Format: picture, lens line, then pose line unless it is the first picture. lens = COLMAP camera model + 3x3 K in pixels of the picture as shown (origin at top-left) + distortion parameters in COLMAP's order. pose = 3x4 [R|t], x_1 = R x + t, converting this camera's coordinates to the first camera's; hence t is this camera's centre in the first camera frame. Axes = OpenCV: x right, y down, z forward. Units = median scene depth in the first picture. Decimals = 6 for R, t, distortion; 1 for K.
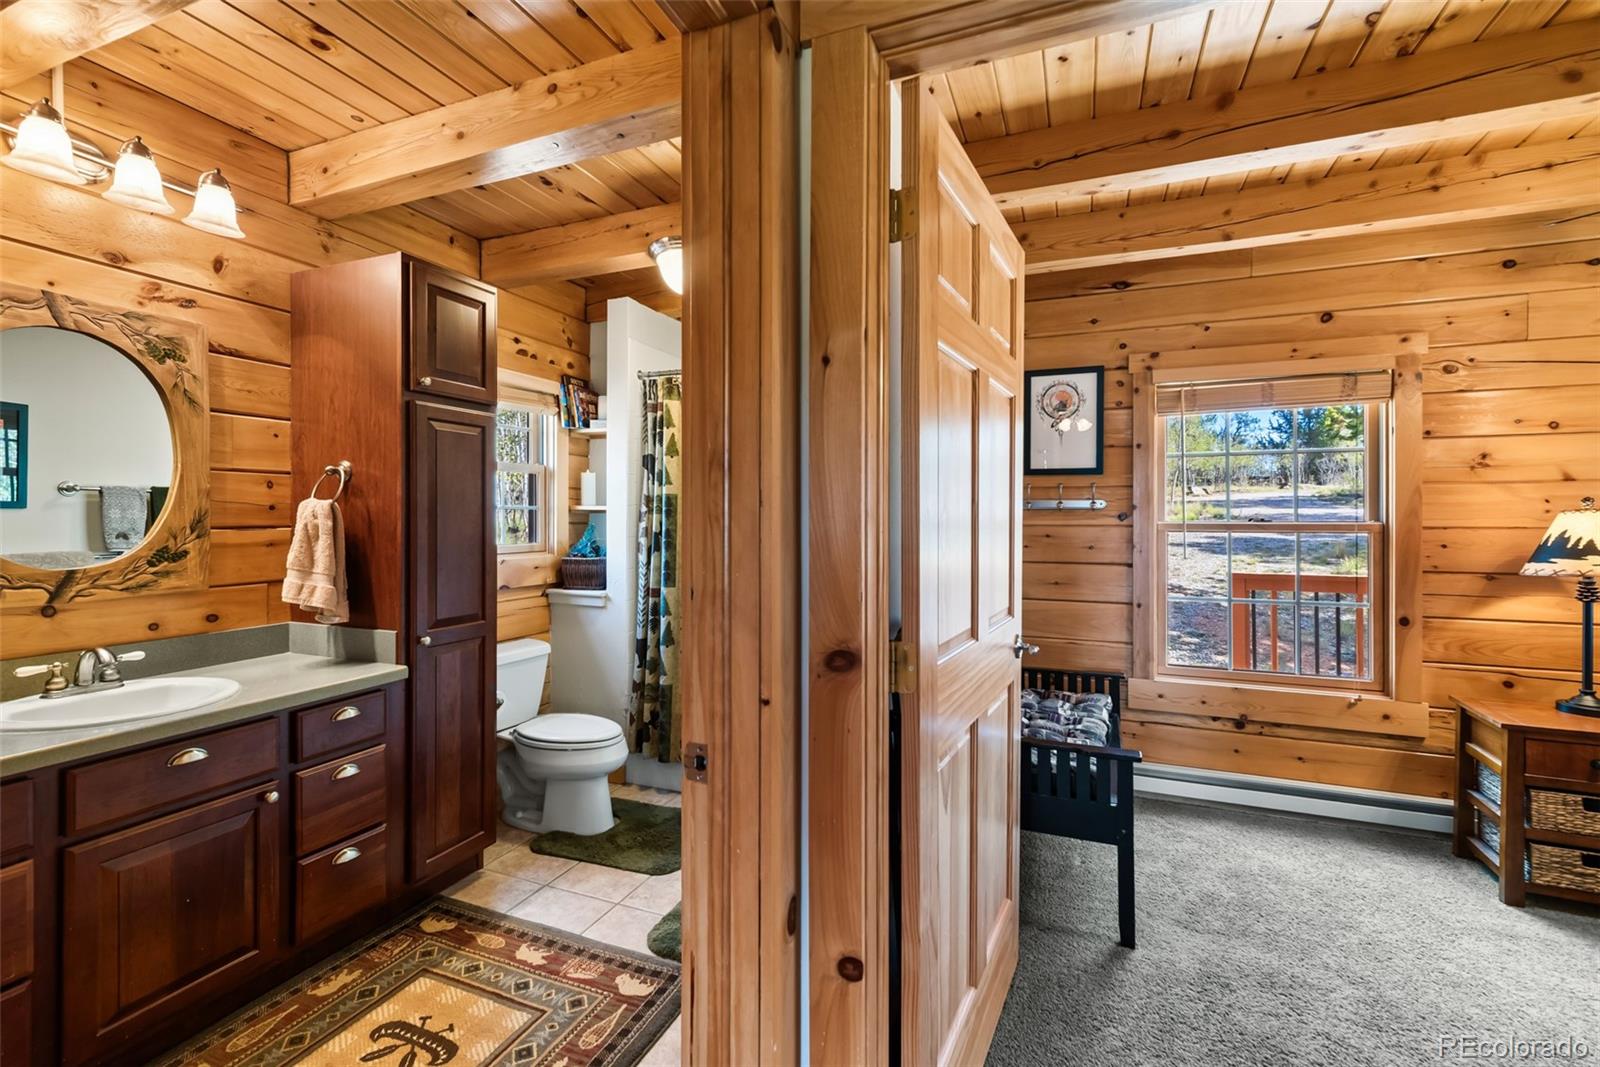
lens RADIAL K [[699.8, 0, 799.6], [0, 699.8, 520.3], [0, 0, 1]] dist [0.009174, 0.000324]
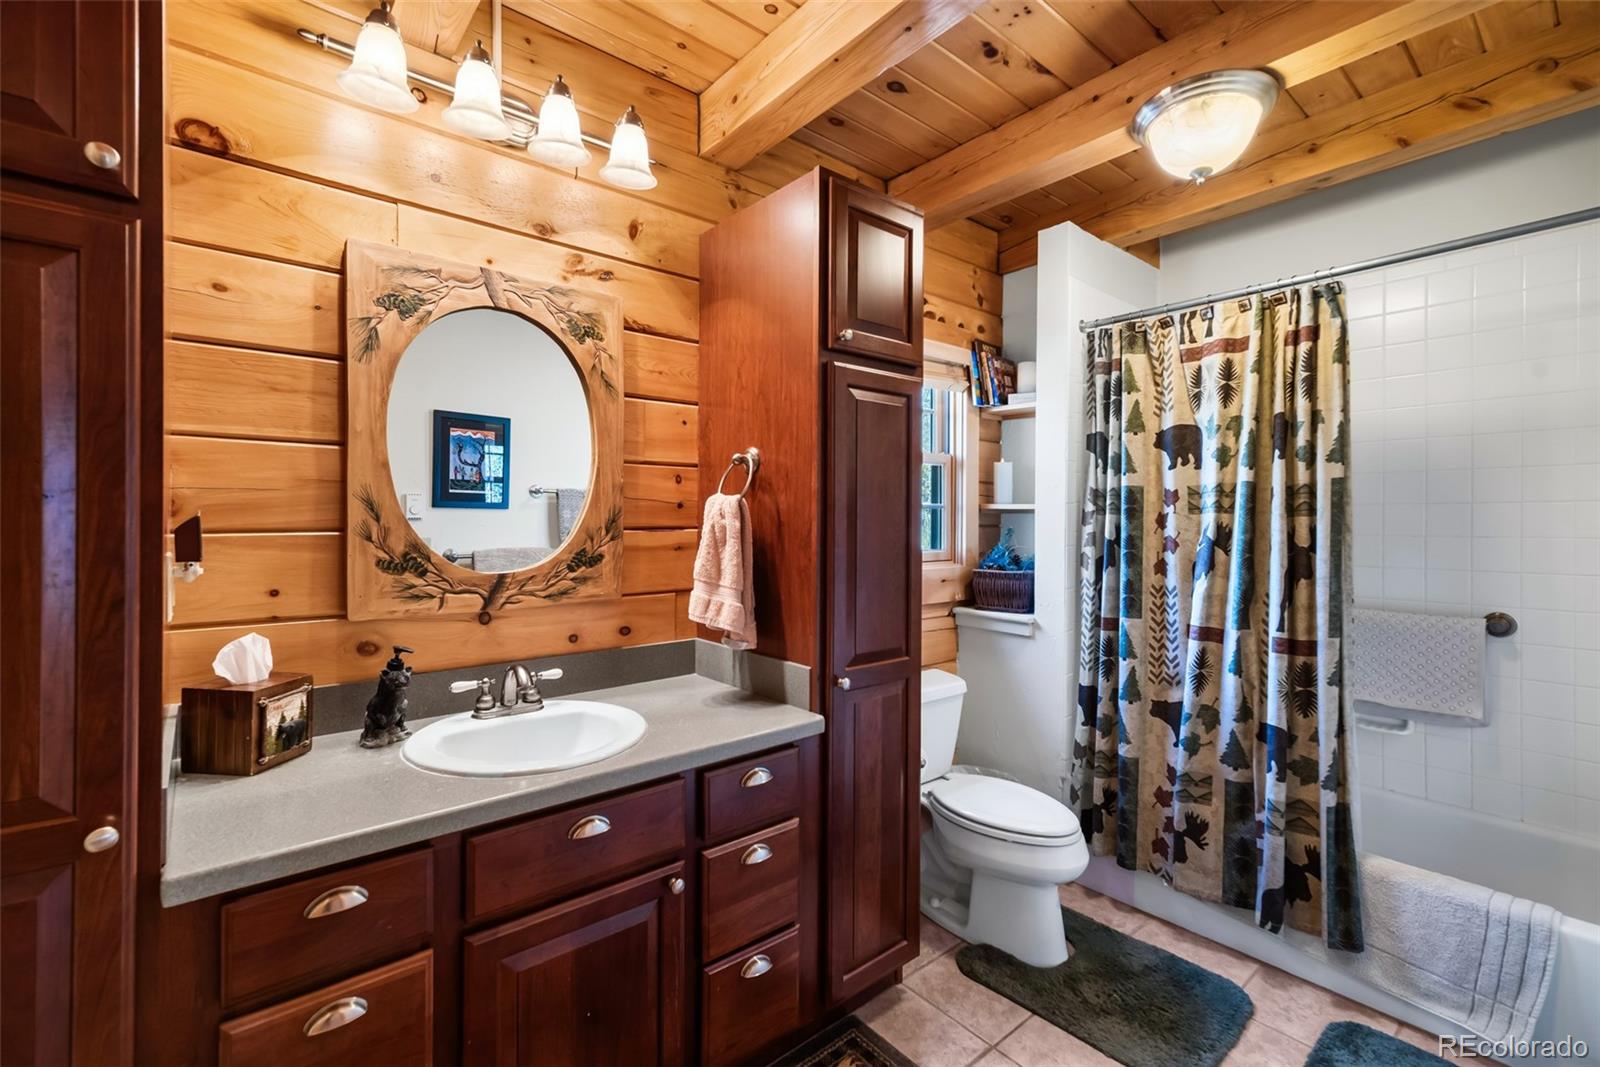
lens RADIAL K [[686.3, 0, 786.5], [0, 686.3, 519.3], [0, 0, 1]] dist [0.011284, 0.000373]
pose [[0.880472, 0.004171, -0.474080, -0.233050], [-0.006302, 0.999976, -0.002905, 0.000538], [0.474057, 0.005545, 0.880477, 0.316557]]
